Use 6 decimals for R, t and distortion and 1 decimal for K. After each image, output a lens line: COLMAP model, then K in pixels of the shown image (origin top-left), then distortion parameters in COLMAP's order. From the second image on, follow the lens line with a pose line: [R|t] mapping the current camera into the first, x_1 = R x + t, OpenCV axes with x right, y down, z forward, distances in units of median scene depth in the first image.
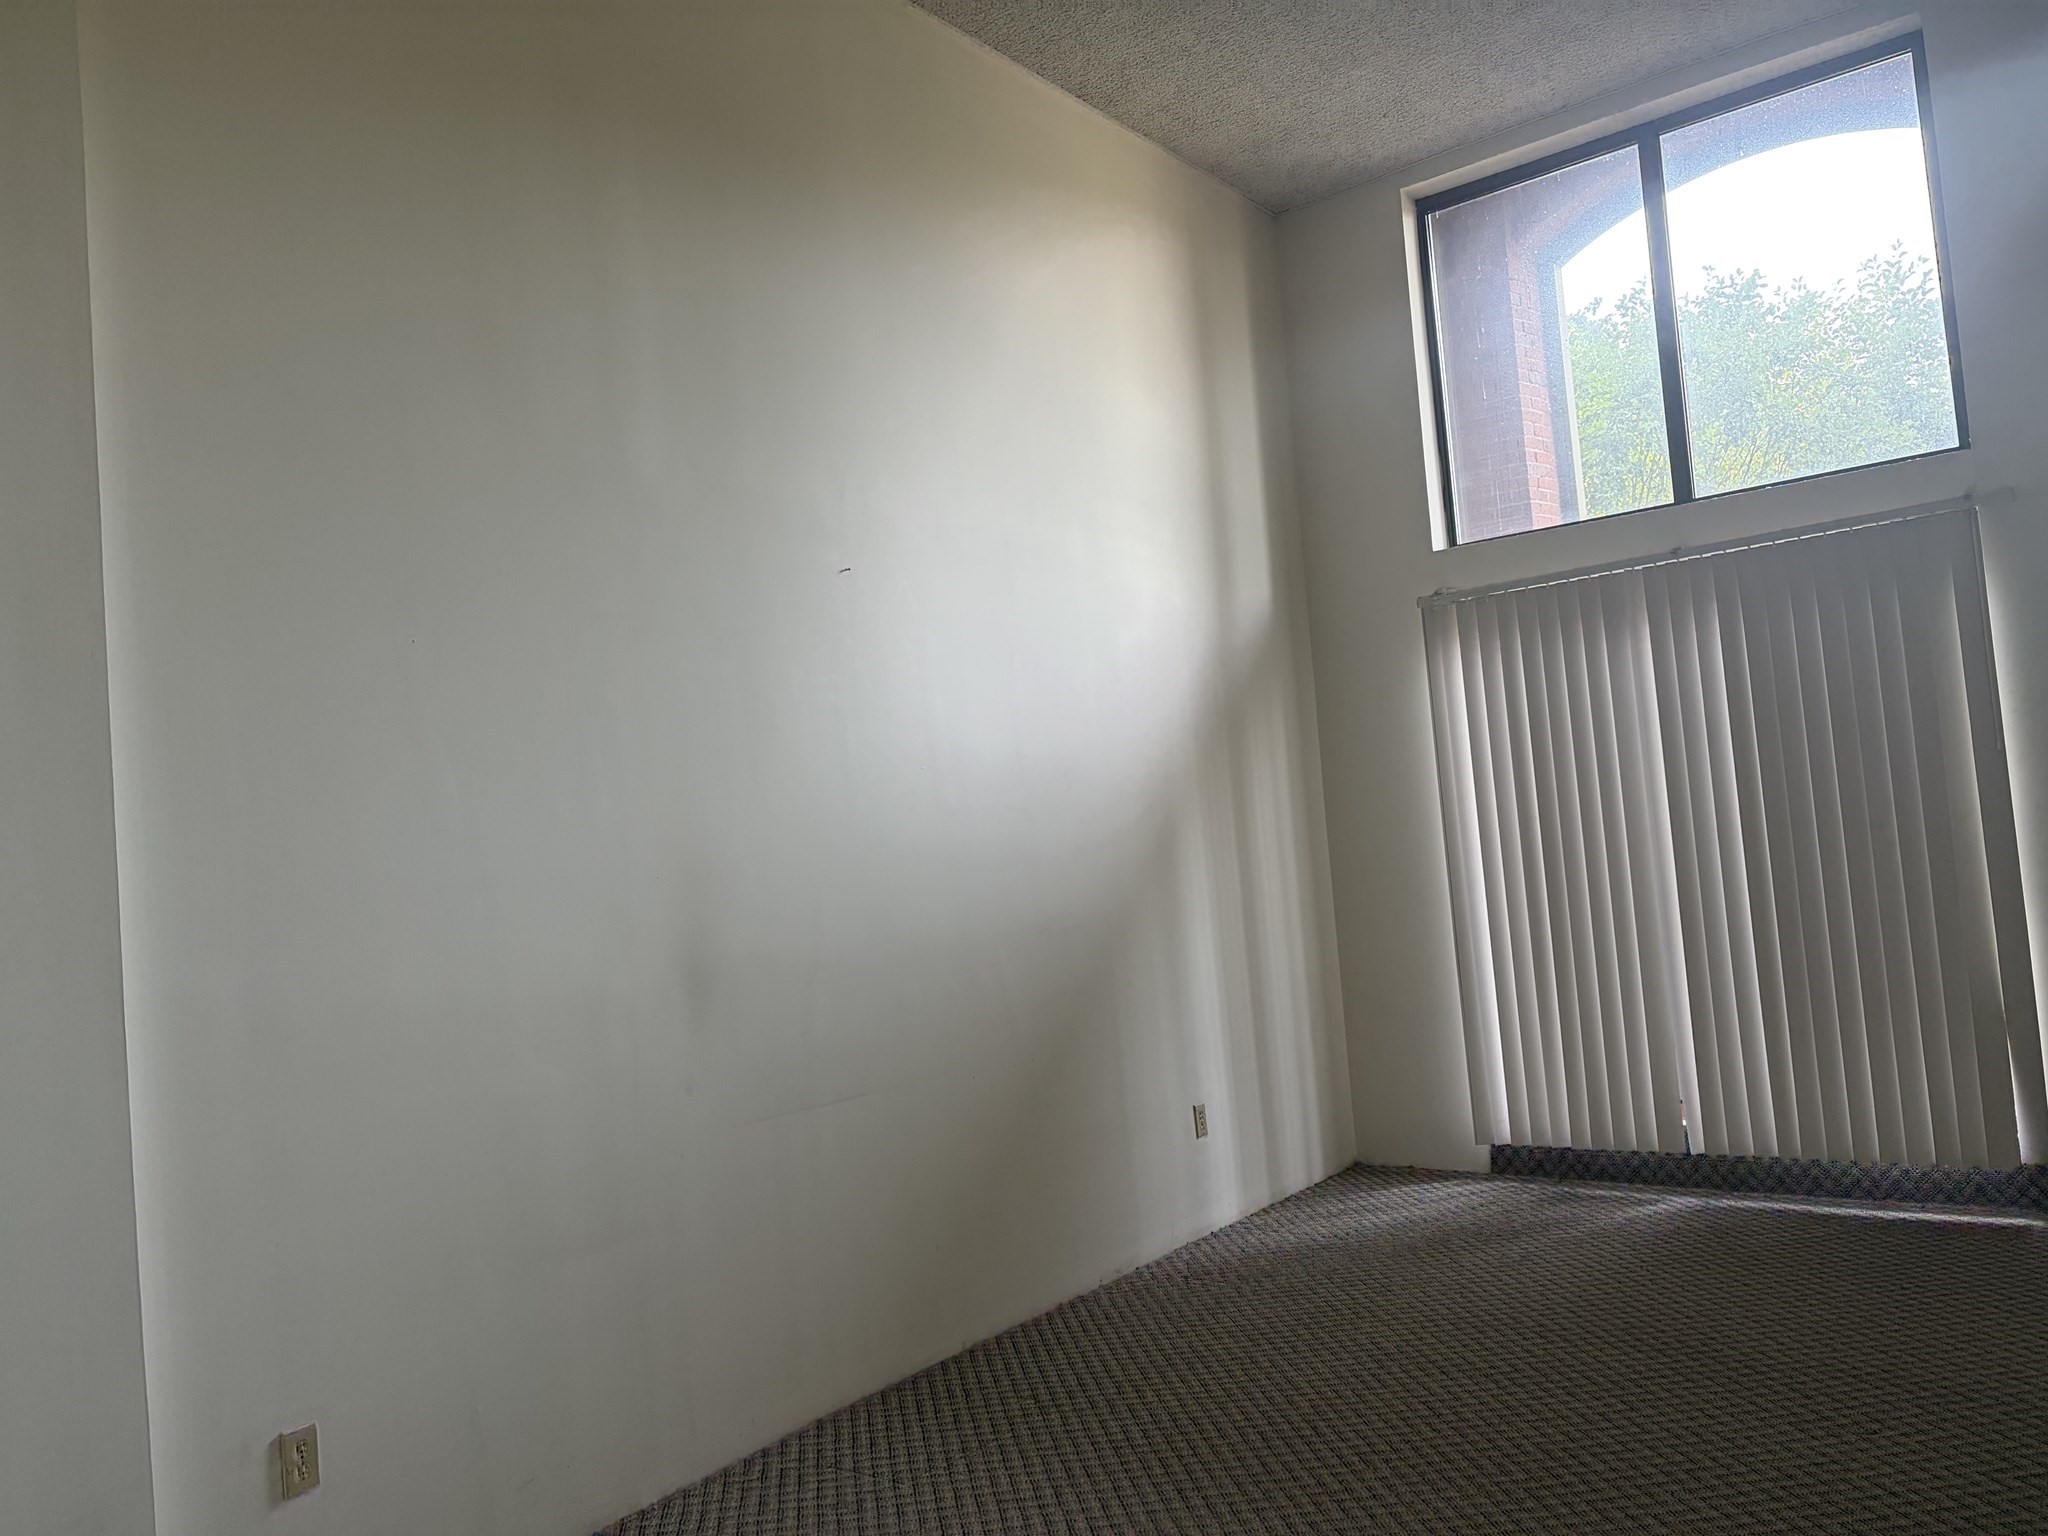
lens RADIAL K [[1519.2, 0, 1024.0], [0, 1519.2, 768.0], [0, 0, 1]] dist [0.057144, -0.116026]
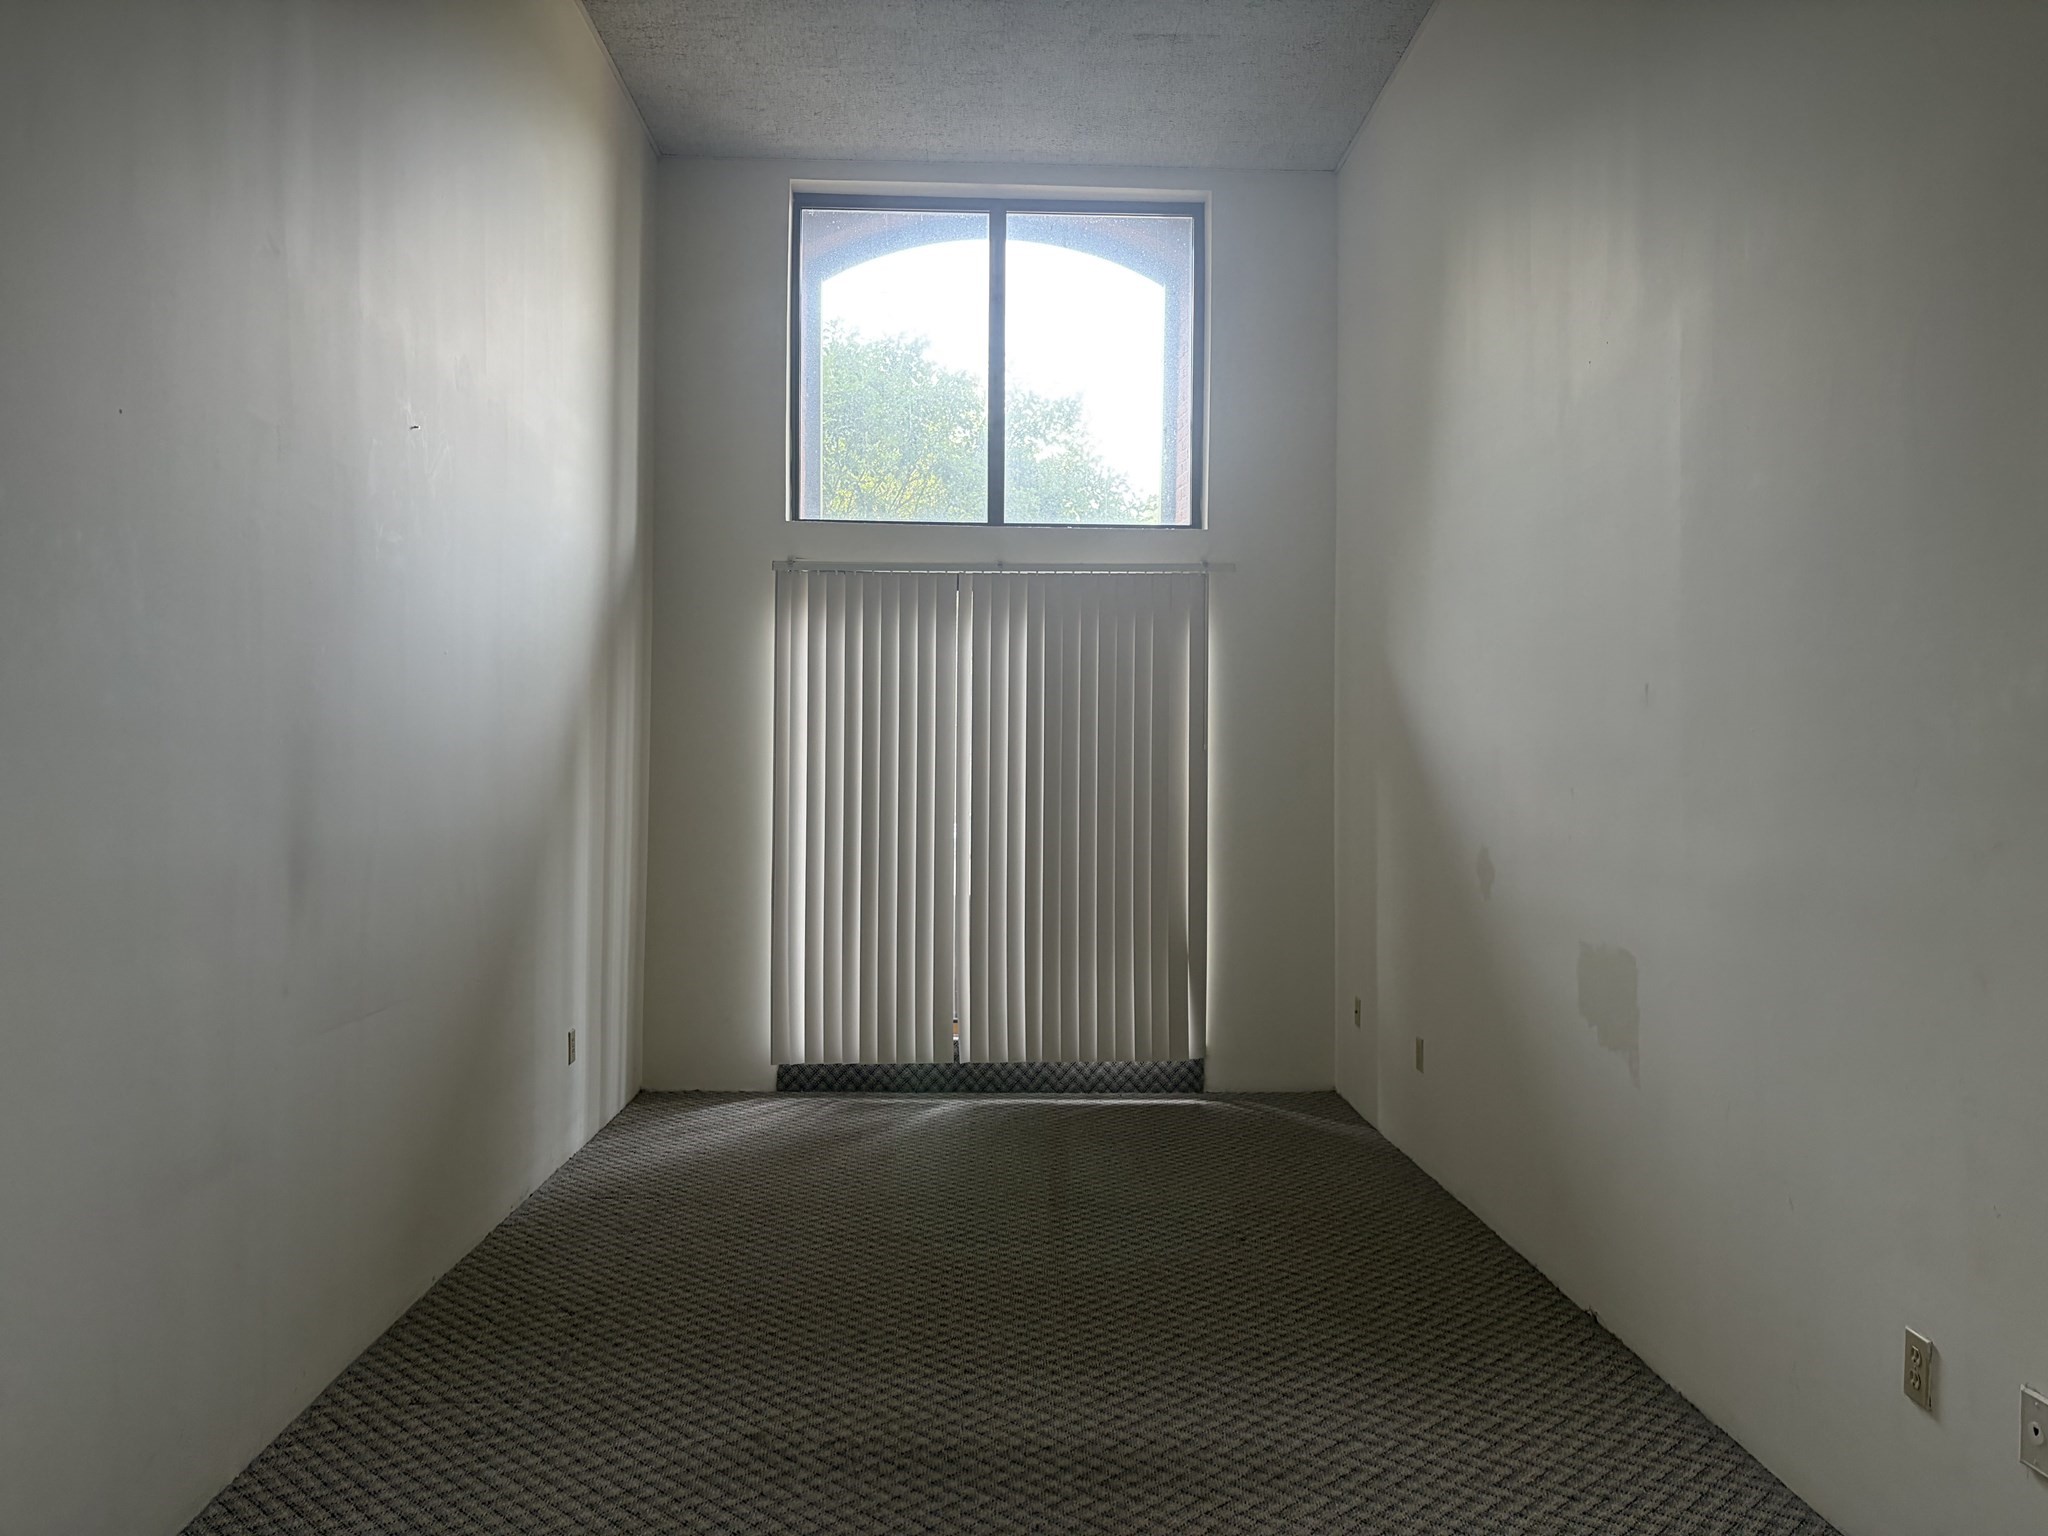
lens RADIAL K [[1519.2, 0, 1024.0], [0, 1519.2, 768.0], [0, 0, 1]] dist [0.057144, -0.116026]
pose [[0.763054, 0.095942, 0.639175, -0.295003], [-0.107810, 0.993960, -0.020492, 0.038345], [-0.637280, -0.053273, 0.768789, 0.057111]]
